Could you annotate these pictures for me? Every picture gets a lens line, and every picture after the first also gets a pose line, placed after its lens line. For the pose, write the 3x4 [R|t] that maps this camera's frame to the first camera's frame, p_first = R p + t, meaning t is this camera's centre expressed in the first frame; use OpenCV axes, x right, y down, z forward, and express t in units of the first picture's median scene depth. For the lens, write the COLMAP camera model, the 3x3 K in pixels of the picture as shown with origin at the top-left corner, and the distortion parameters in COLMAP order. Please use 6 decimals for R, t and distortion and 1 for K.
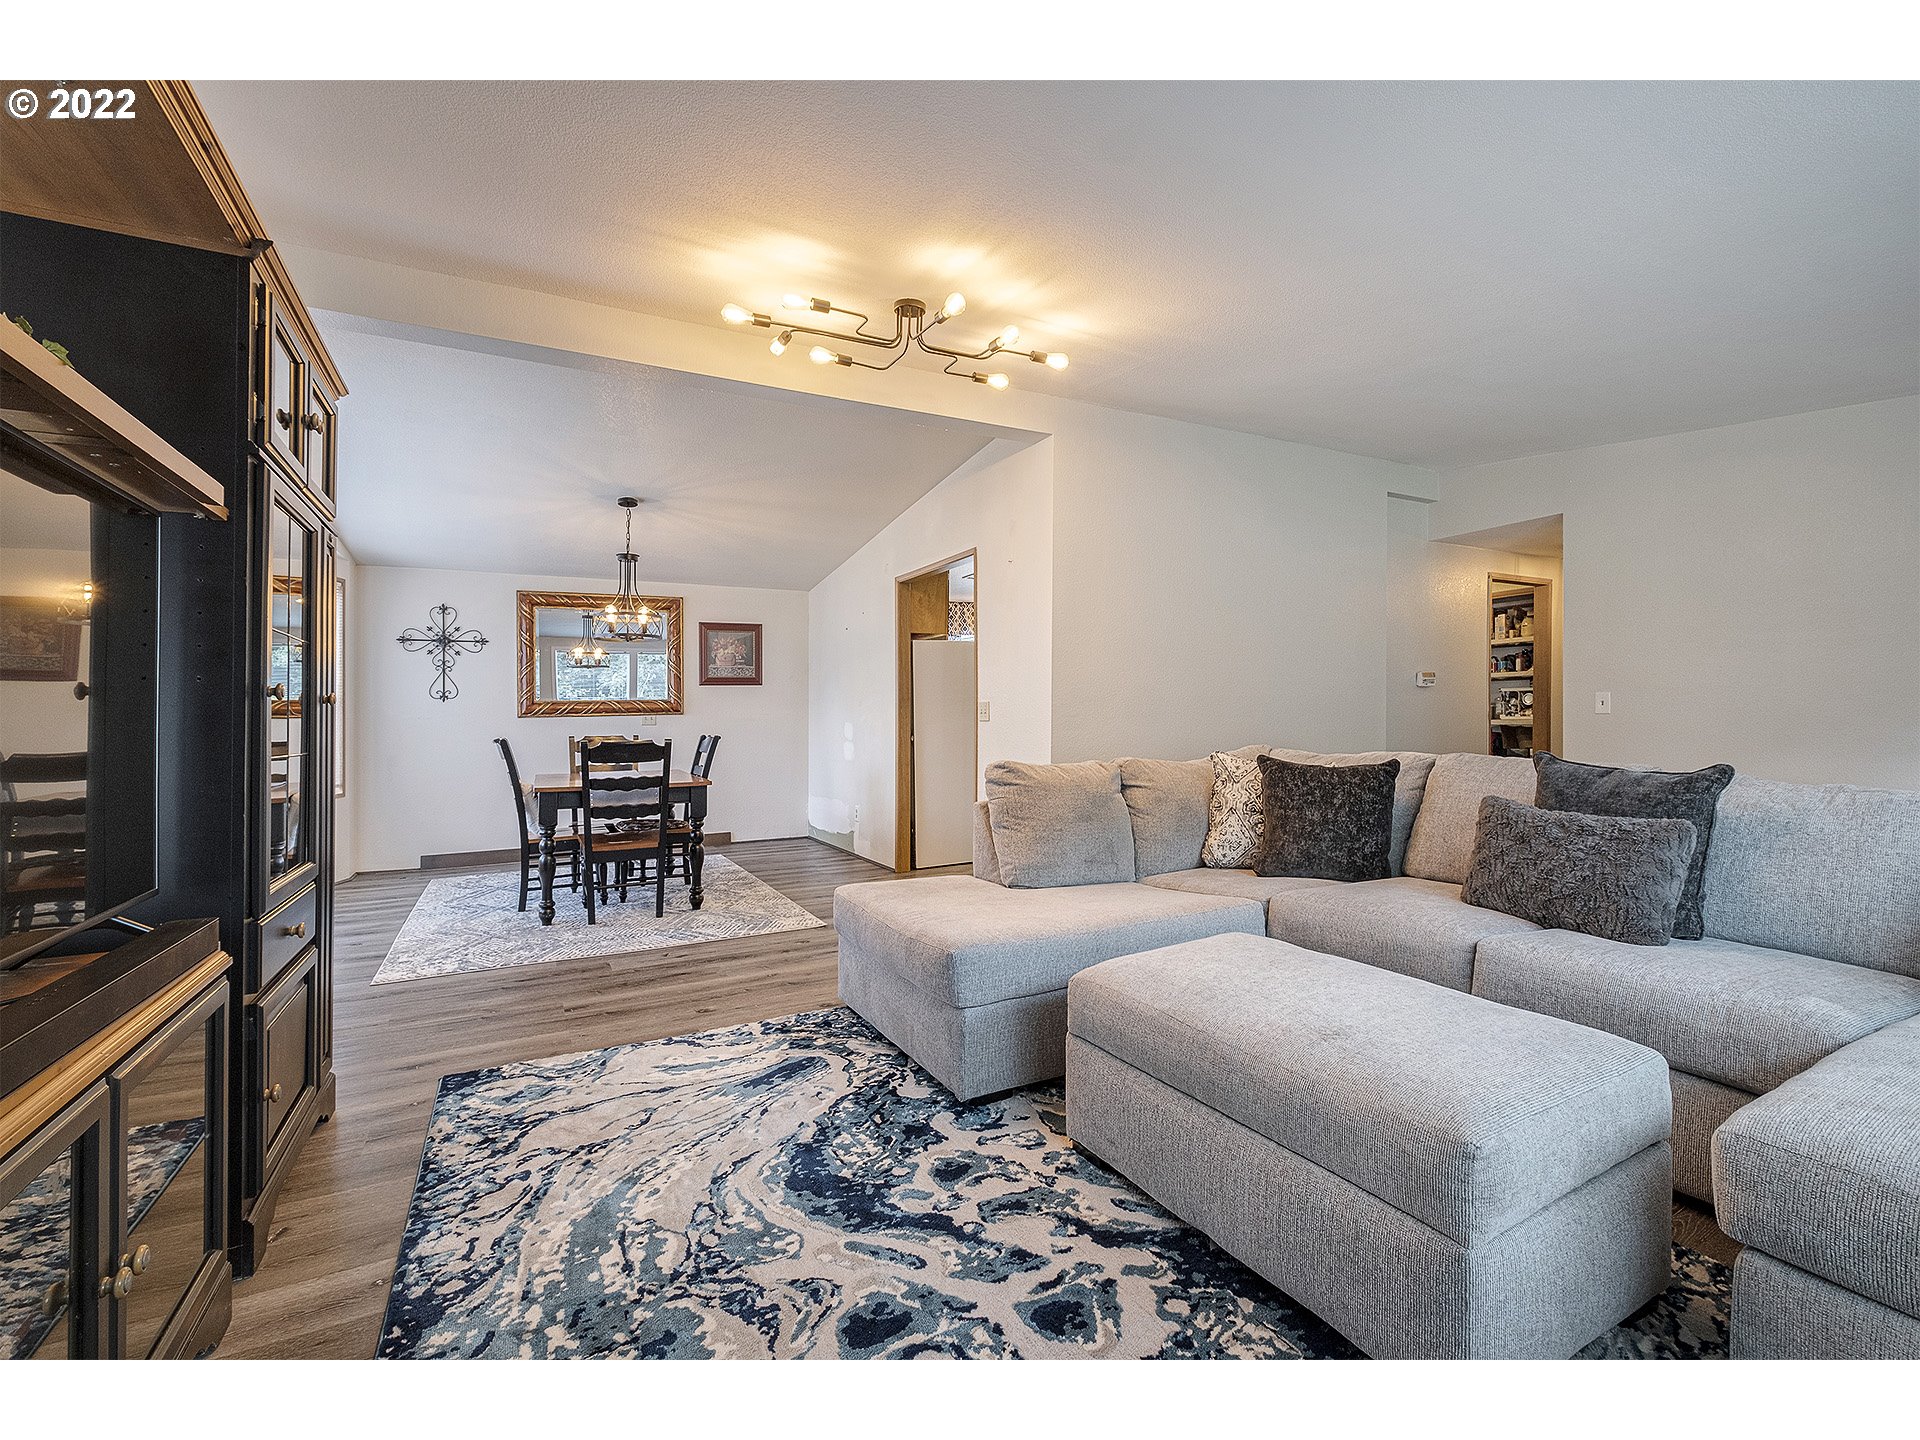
lens RADIAL K [[845.4, 0, 966.2], [0, 845.4, 699.7], [0, 0, 1]] dist [0.006332, -0.005681]
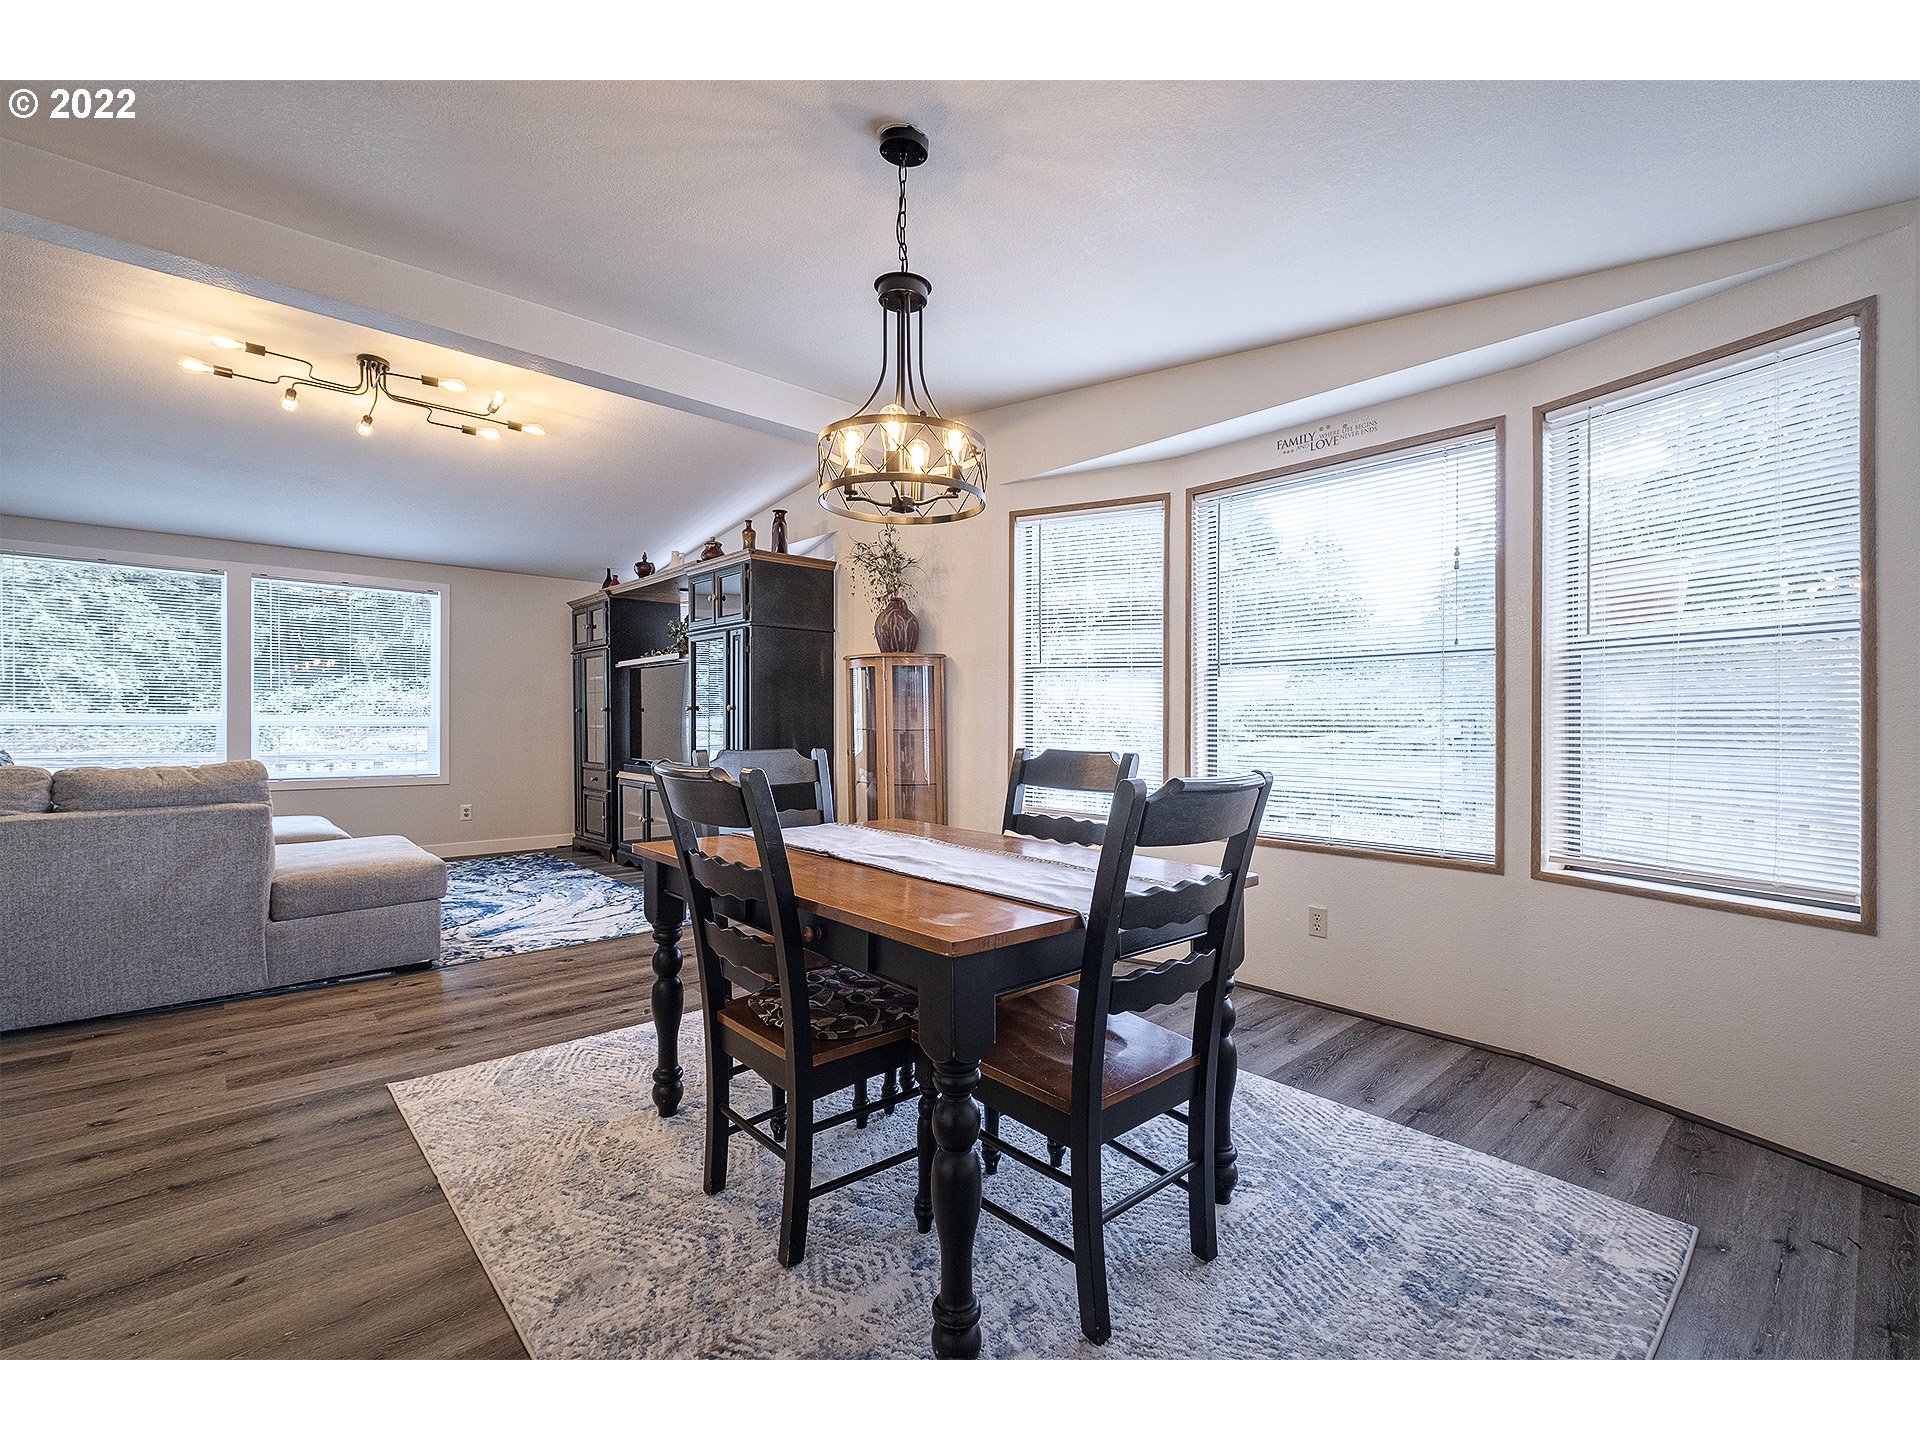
lens RADIAL K [[845.4, 0, 961.0], [0, 845.4, 714.6], [0, 0, 1]] dist [0.006332, -0.005681]
pose [[-0.967854, 0.002532, -0.251500, -0.280792], [0.008552, 0.999702, -0.022848, 0.027793], [0.251367, -0.024265, -0.967588, 1.178371]]
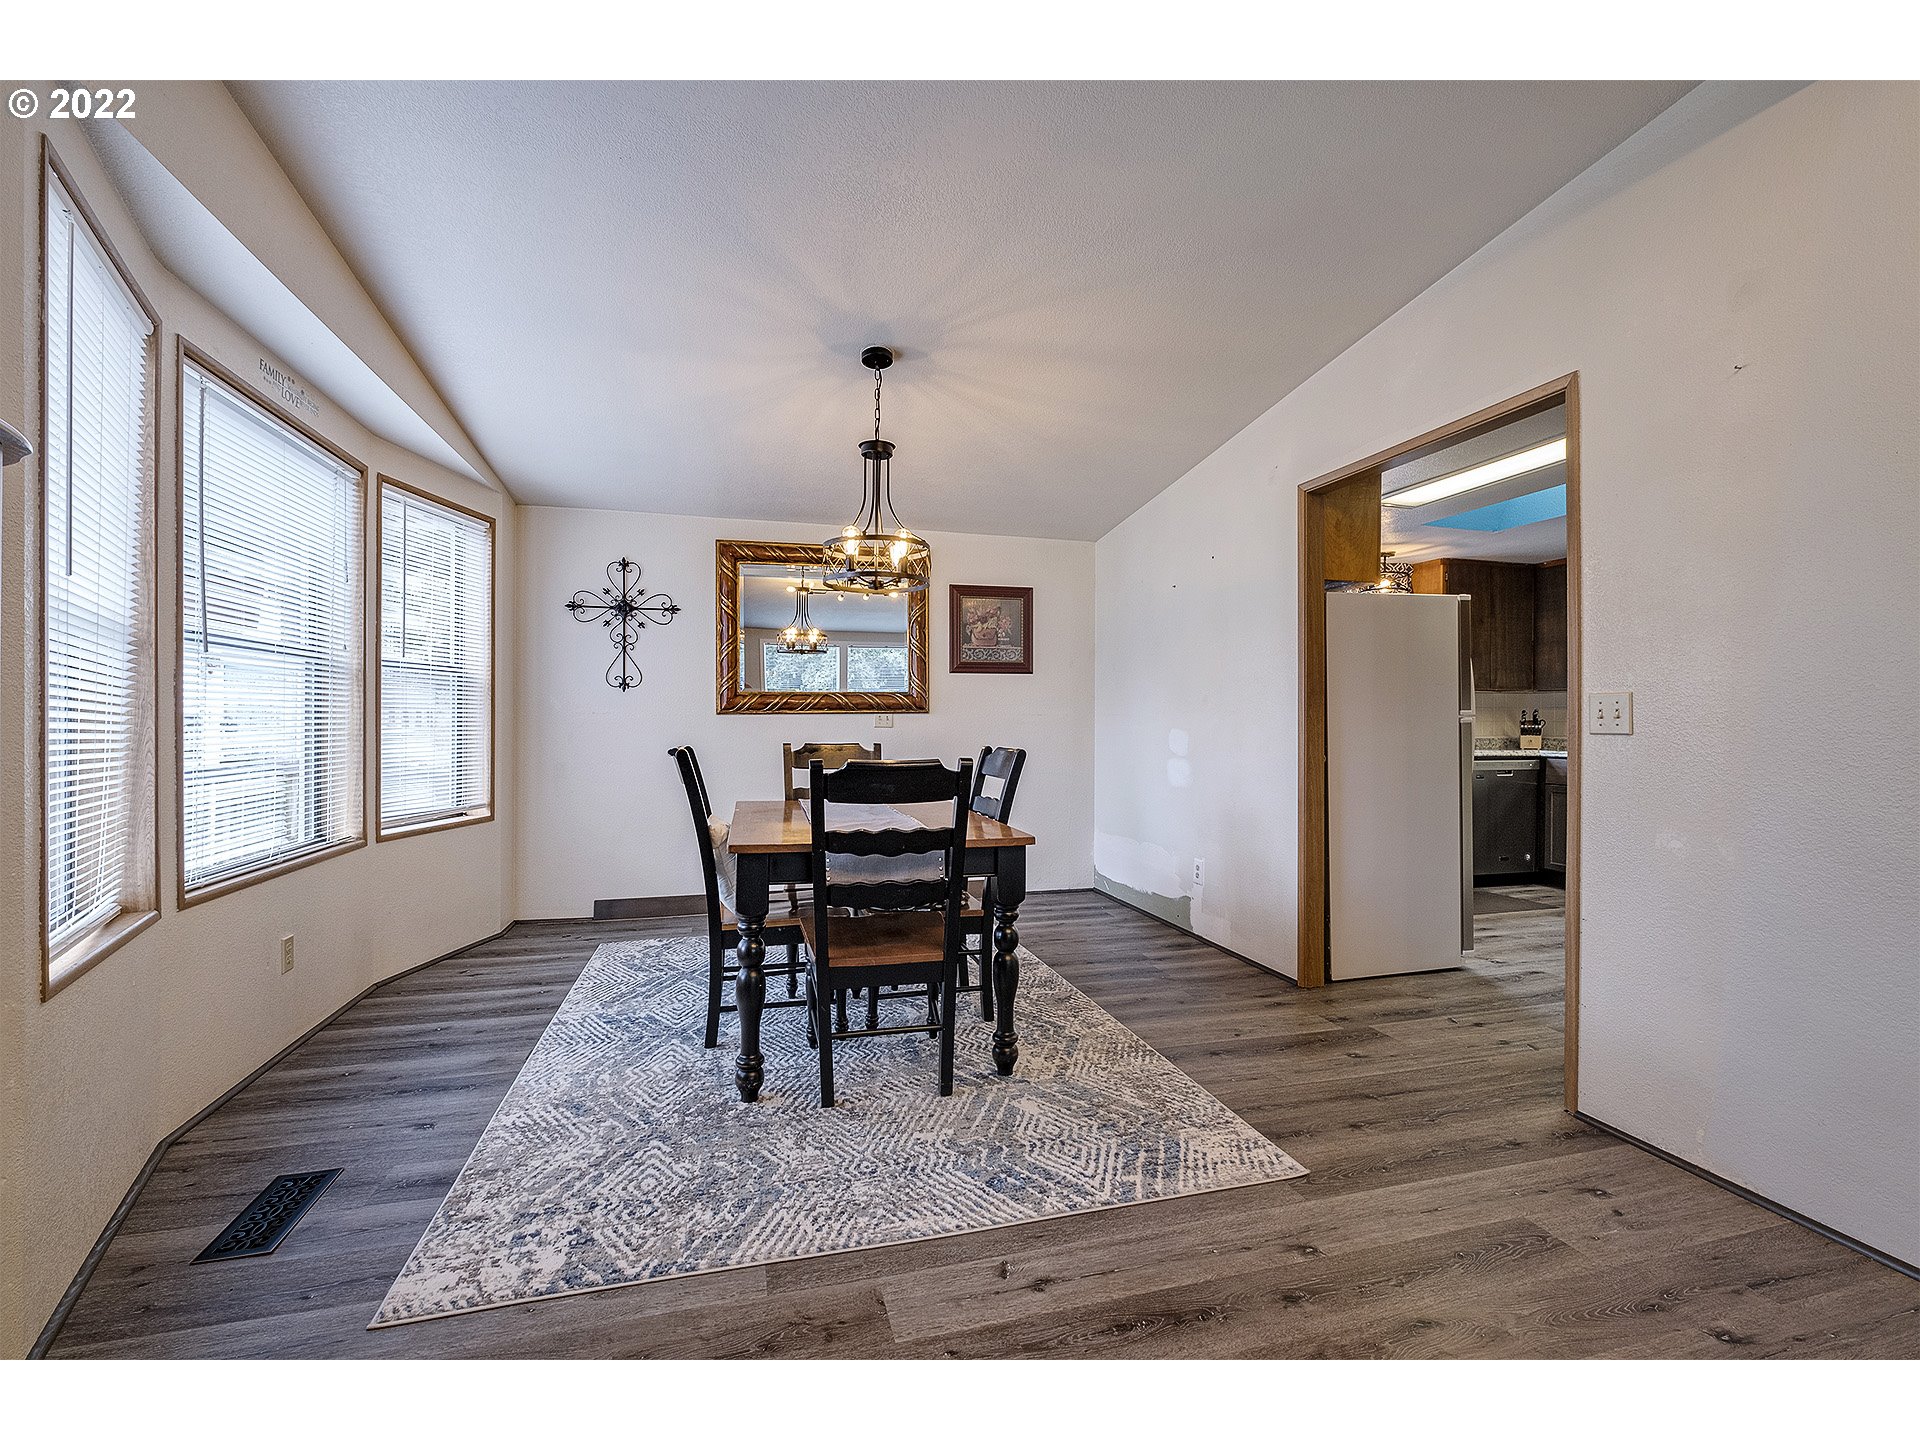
lens RADIAL K [[845.4, 0, 965.0], [0, 845.4, 726.4], [0, 0, 1]] dist [0.006332, -0.005681]
pose [[0.976303, 0.016492, -0.215780, -0.181902], [-0.010280, 0.999501, 0.029882, 0.008602], [0.216166, -0.026956, 0.975985, 0.372587]]
